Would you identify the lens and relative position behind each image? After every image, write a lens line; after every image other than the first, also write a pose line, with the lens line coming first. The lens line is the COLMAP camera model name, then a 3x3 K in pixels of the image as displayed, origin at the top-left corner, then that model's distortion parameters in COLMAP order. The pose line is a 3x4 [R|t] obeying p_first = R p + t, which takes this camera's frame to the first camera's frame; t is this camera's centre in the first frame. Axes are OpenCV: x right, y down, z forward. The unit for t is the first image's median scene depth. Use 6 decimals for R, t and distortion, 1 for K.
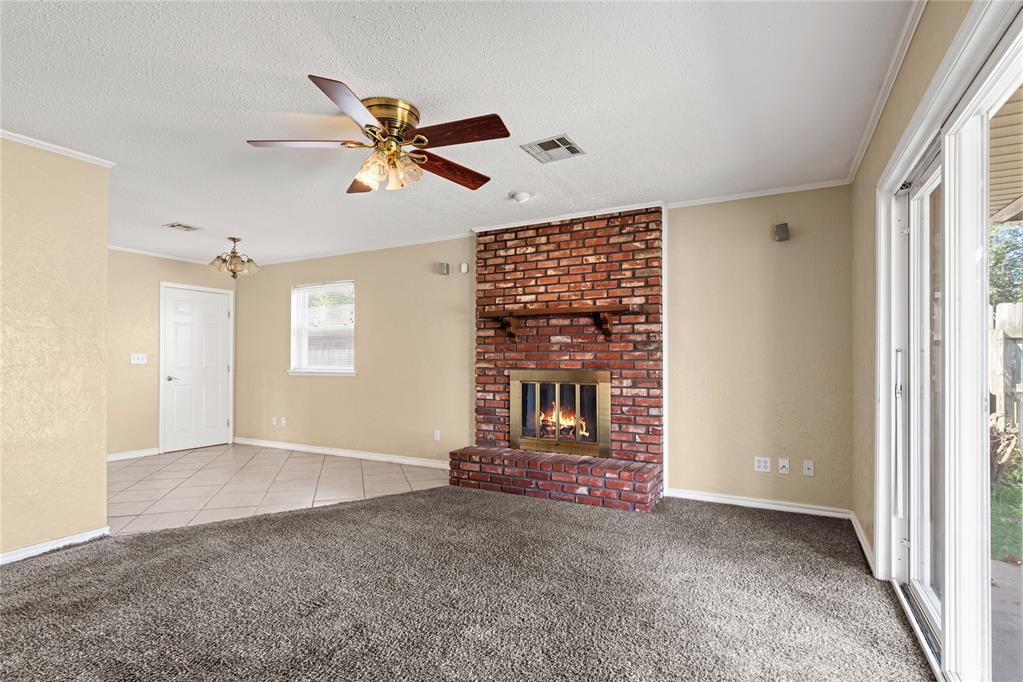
lens RADIAL K [[496.8, 0, 511.2], [0, 496.8, 347.4], [0, 0, 1]] dist [-0.024902, -0.000190]
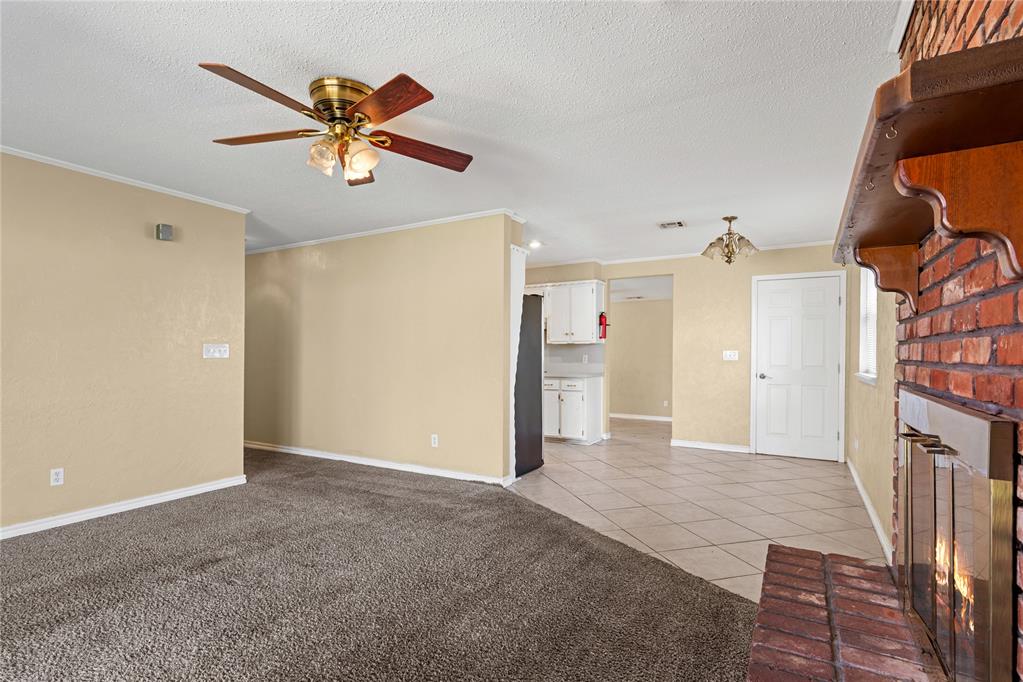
lens RADIAL K [[496.8, 0, 510.0], [0, 496.8, 348.5], [0, 0, 1]] dist [-0.024902, -0.000190]
pose [[-0.038975, -0.009425, -0.999196, 0.326220], [0.017257, 0.999800, -0.010104, 0.012413], [0.999091, -0.017636, -0.038805, 0.642902]]
